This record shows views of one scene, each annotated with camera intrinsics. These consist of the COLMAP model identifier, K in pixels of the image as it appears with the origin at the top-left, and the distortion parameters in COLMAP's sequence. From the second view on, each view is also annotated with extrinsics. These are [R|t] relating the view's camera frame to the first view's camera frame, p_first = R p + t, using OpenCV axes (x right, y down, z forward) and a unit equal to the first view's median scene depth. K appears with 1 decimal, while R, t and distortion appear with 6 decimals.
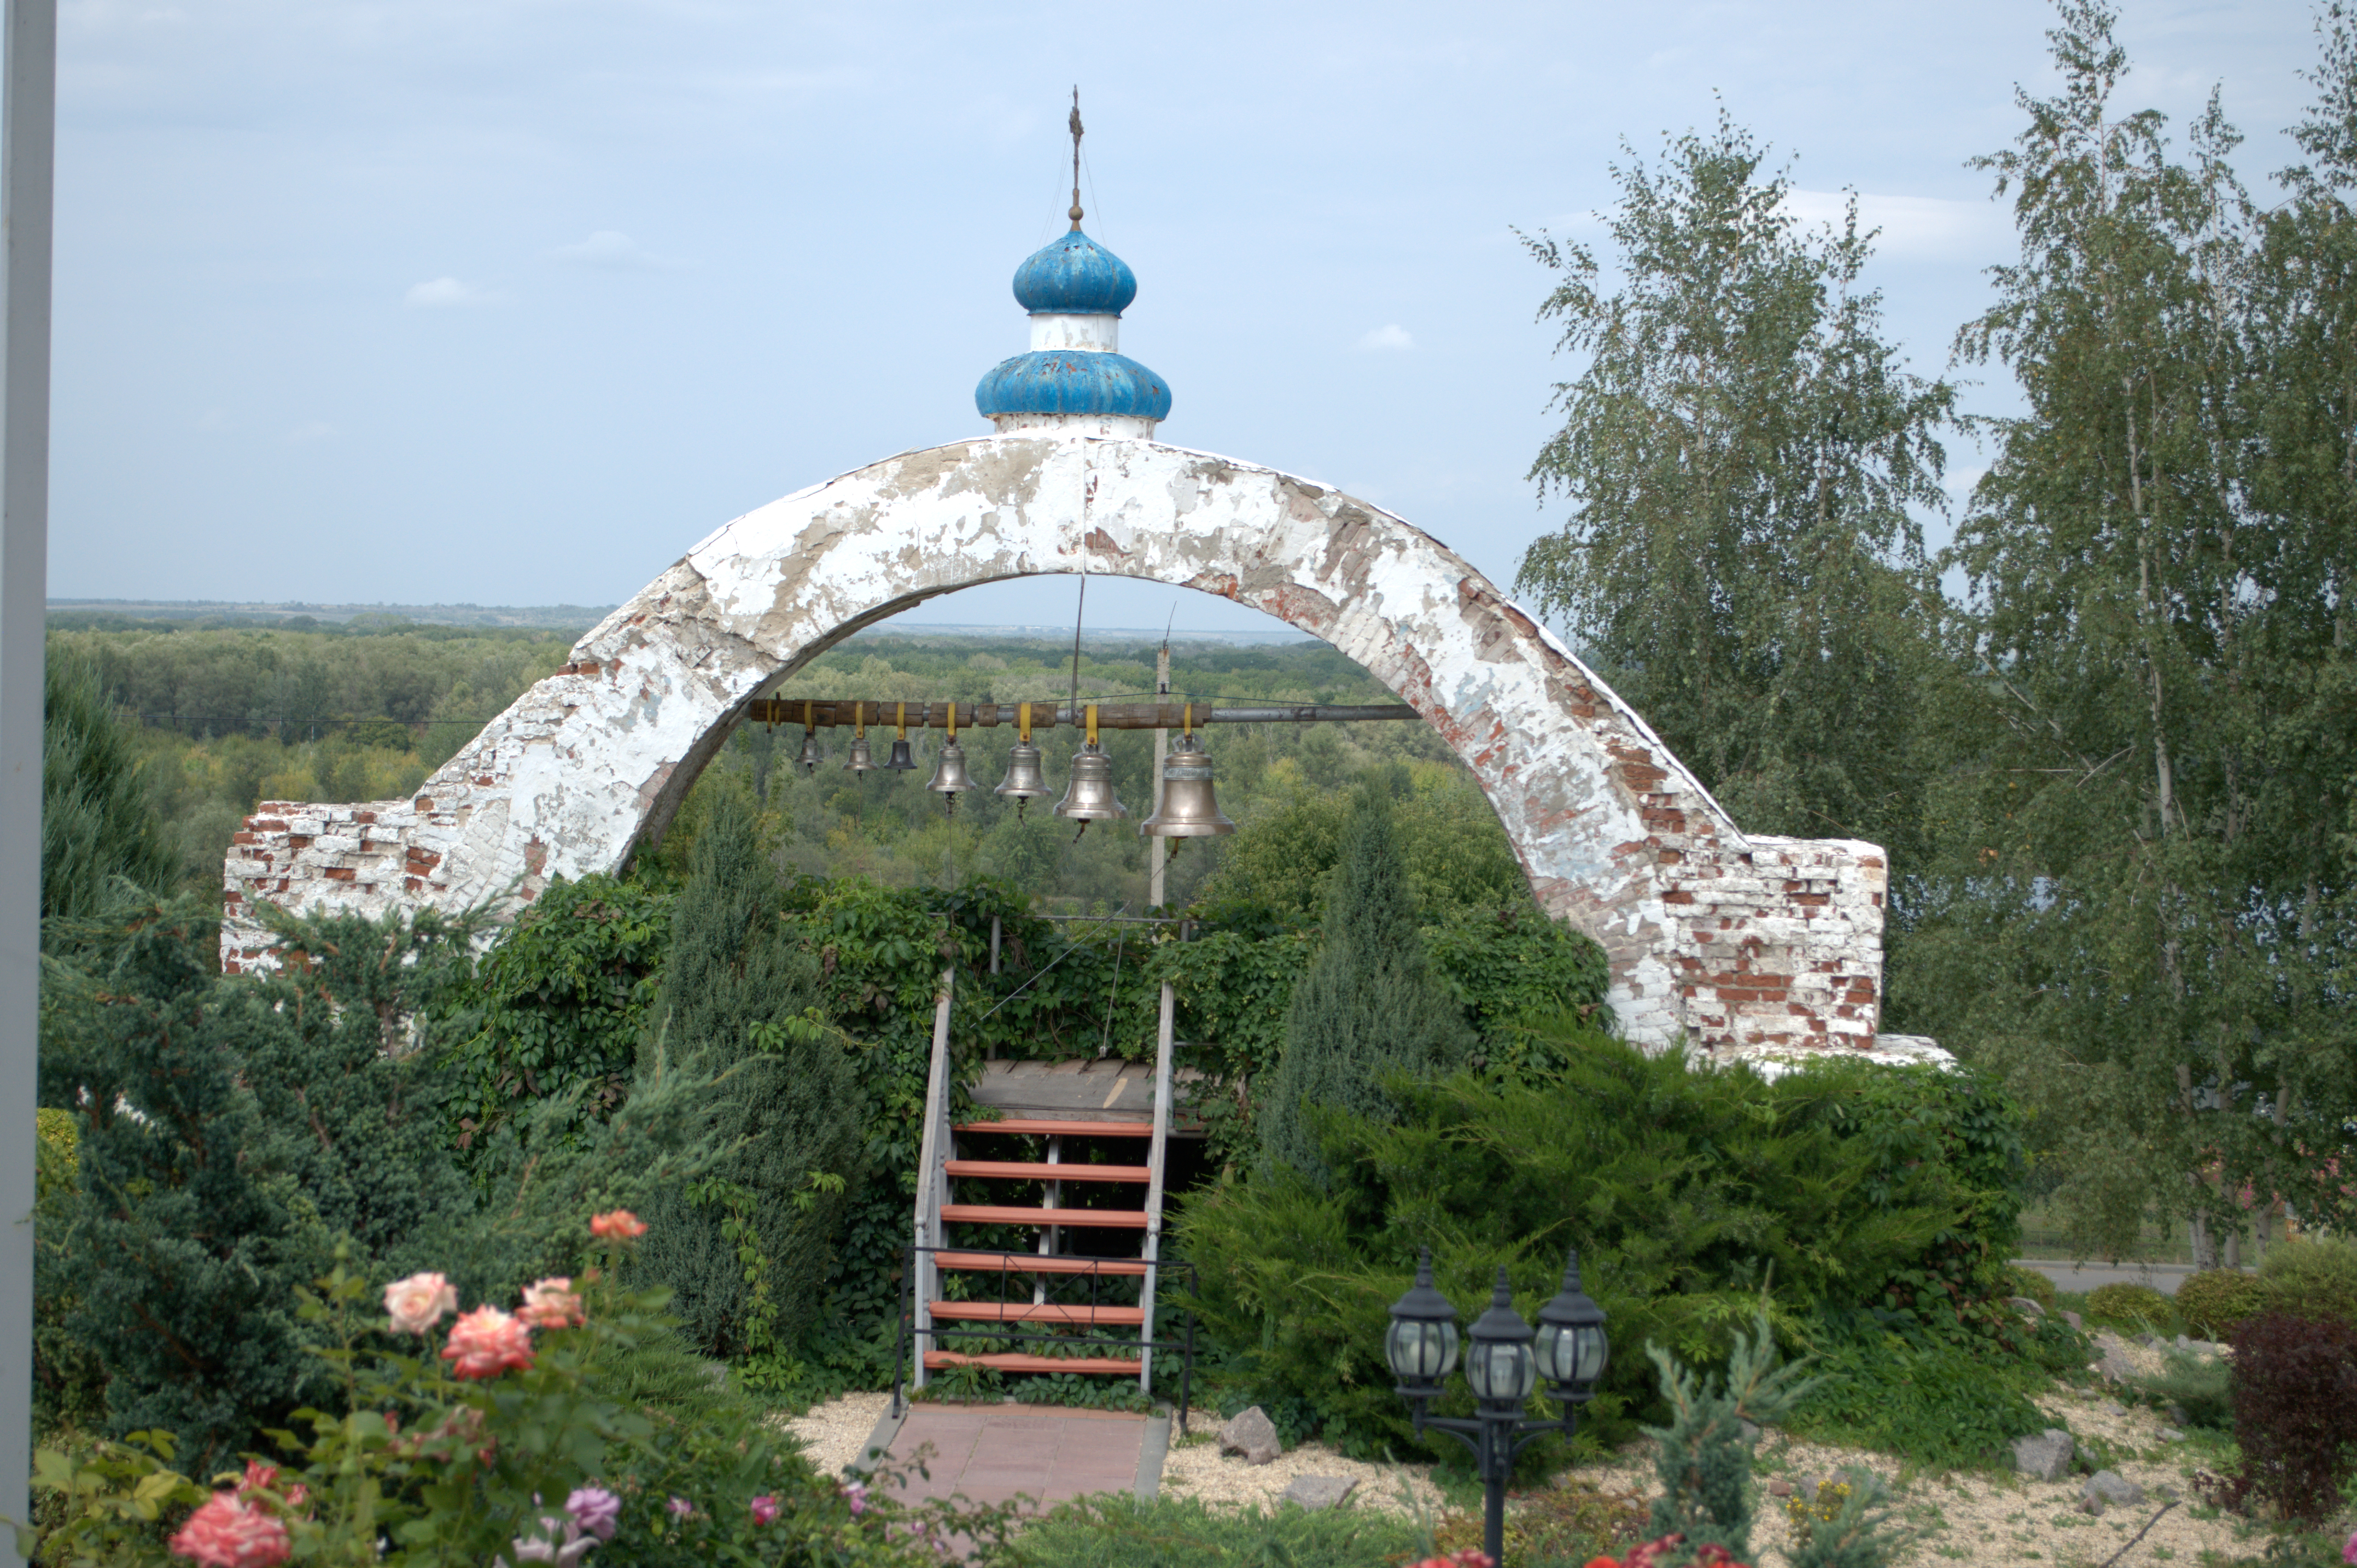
lens RADIAL K [[4319.7, 0, 1178.8], [0, 4319.7, 786.0], [0, 0, 1]] dist [-0.085205, 0.000000]
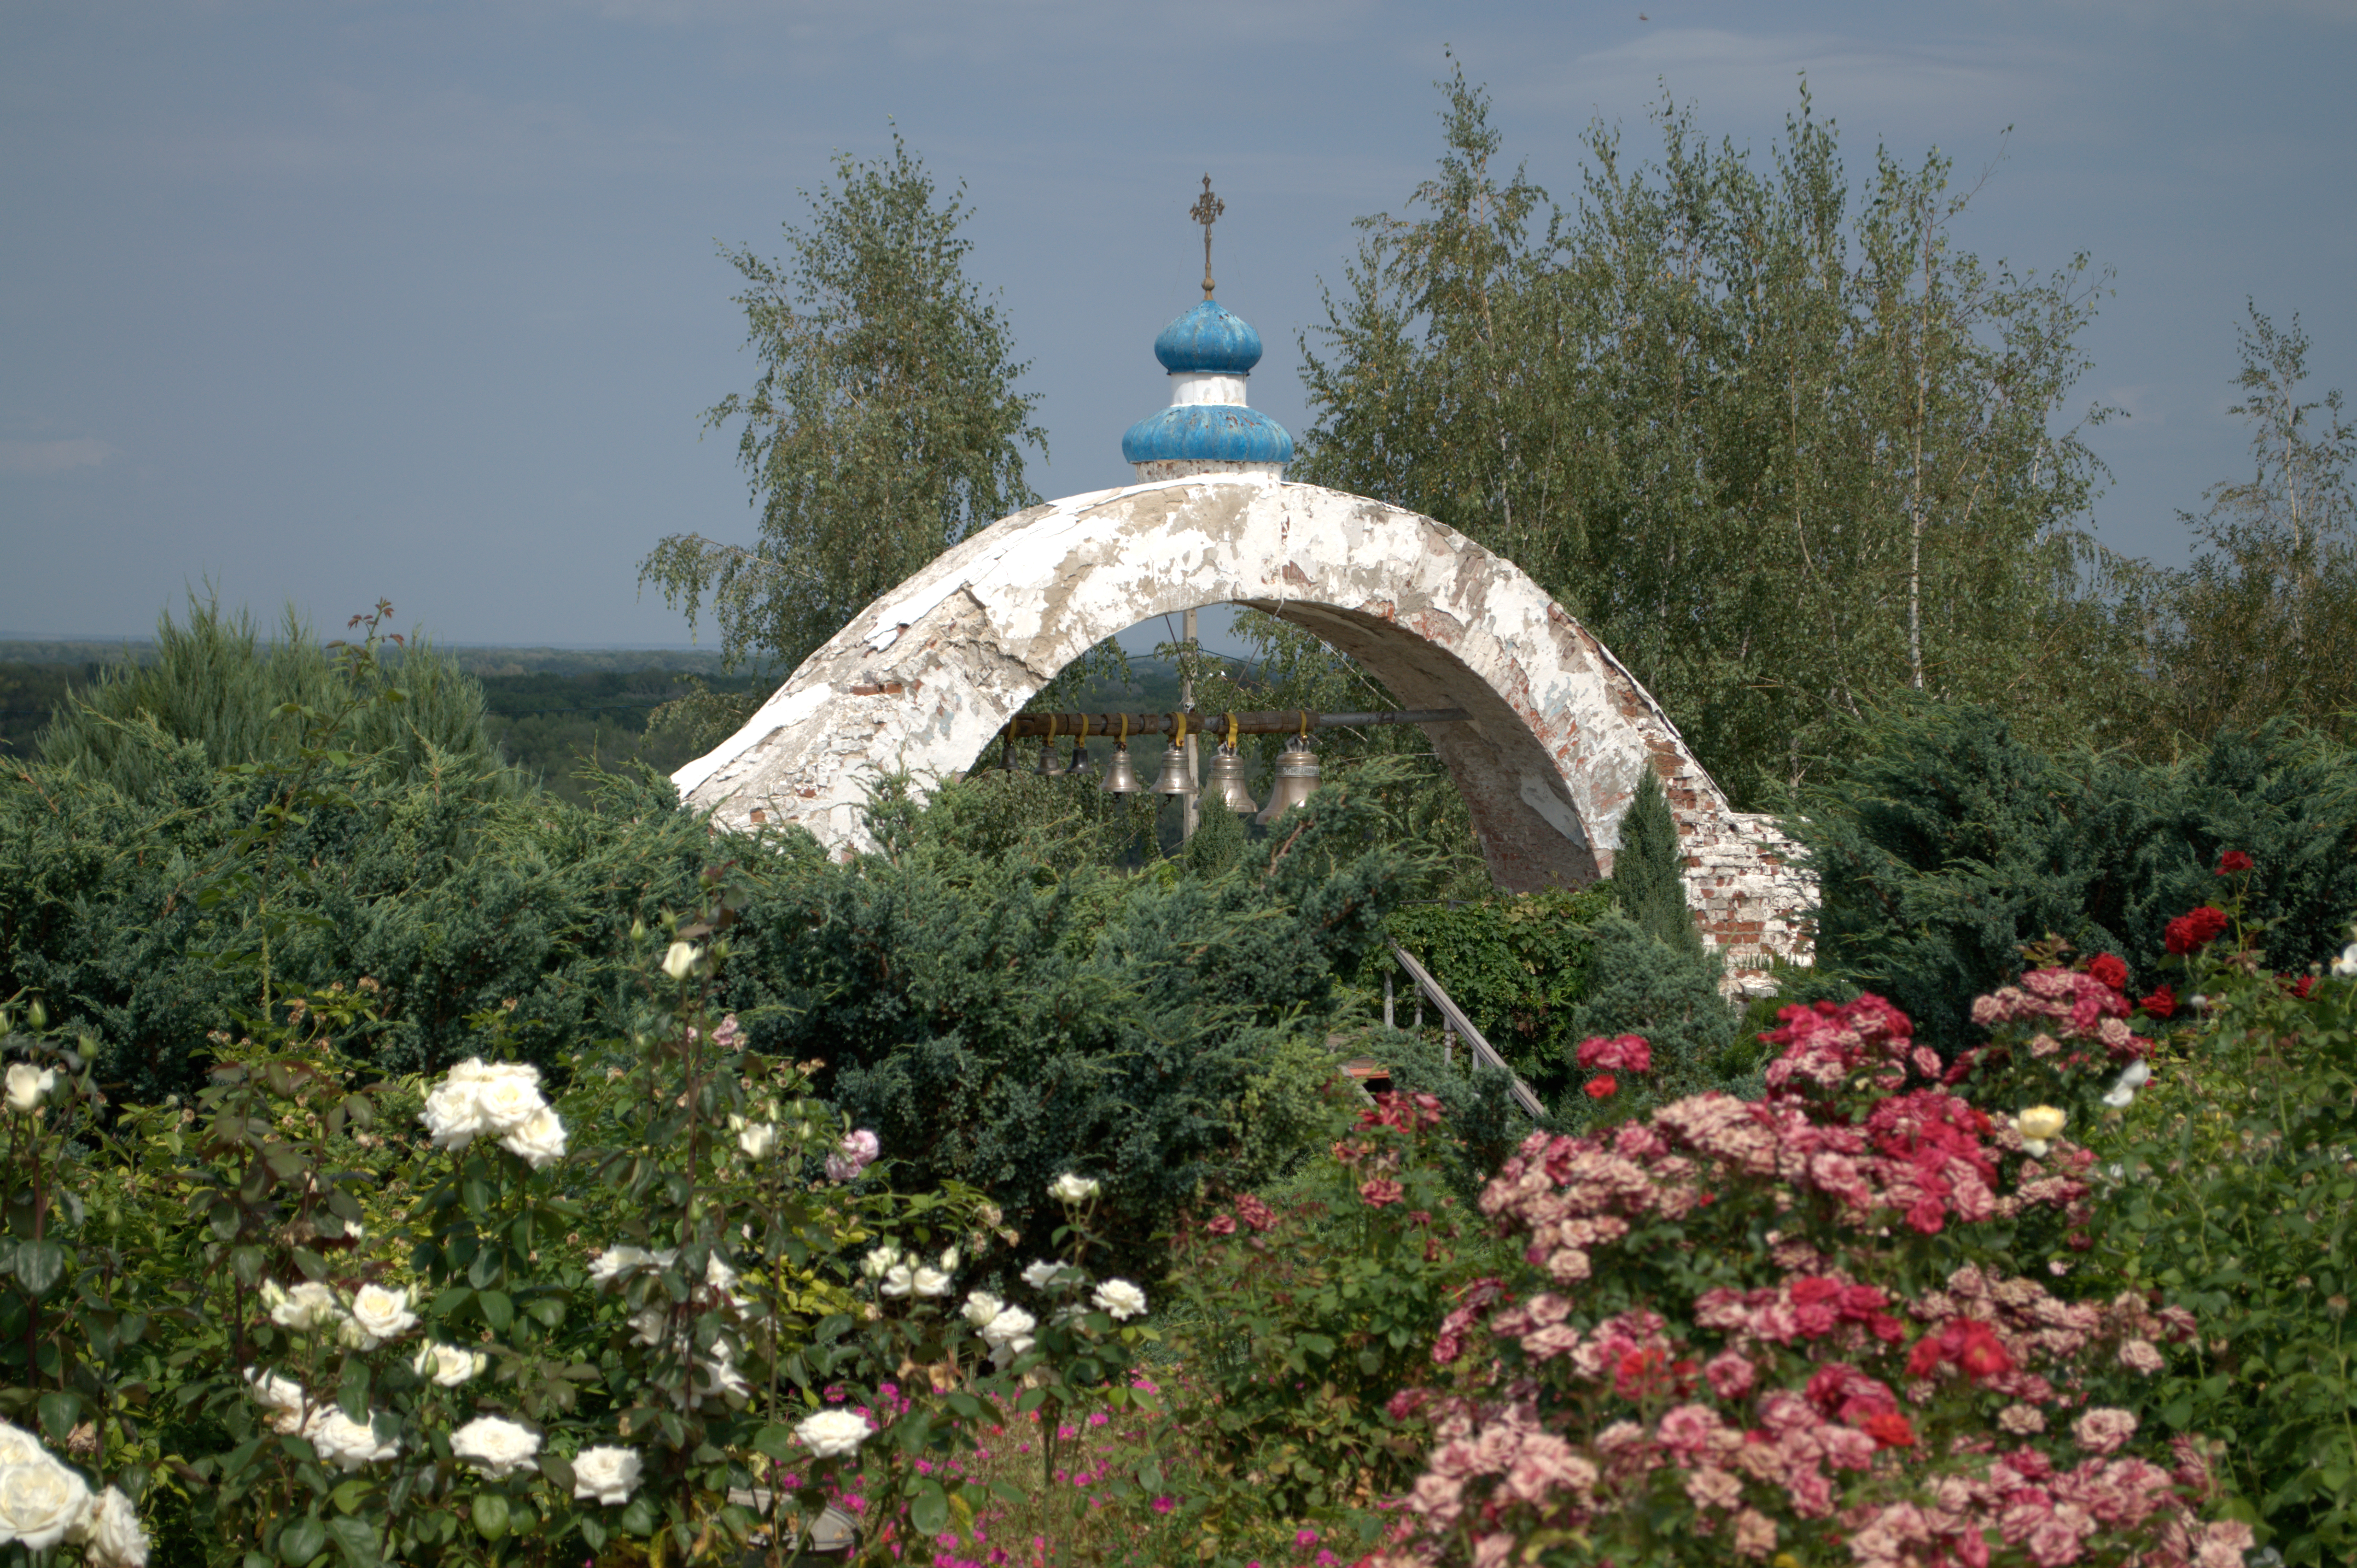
lens RADIAL K [[5177.2, 0, 1177.1], [0, 5177.2, 782.4], [0, 0, 1]] dist [-0.037777, 0.000000]
pose [[0.824658, -0.025223, 0.565069, -0.833870], [0.026256, 0.999635, 0.006304, -0.009794], [-0.565022, 0.009638, 0.825019, -0.132693]]
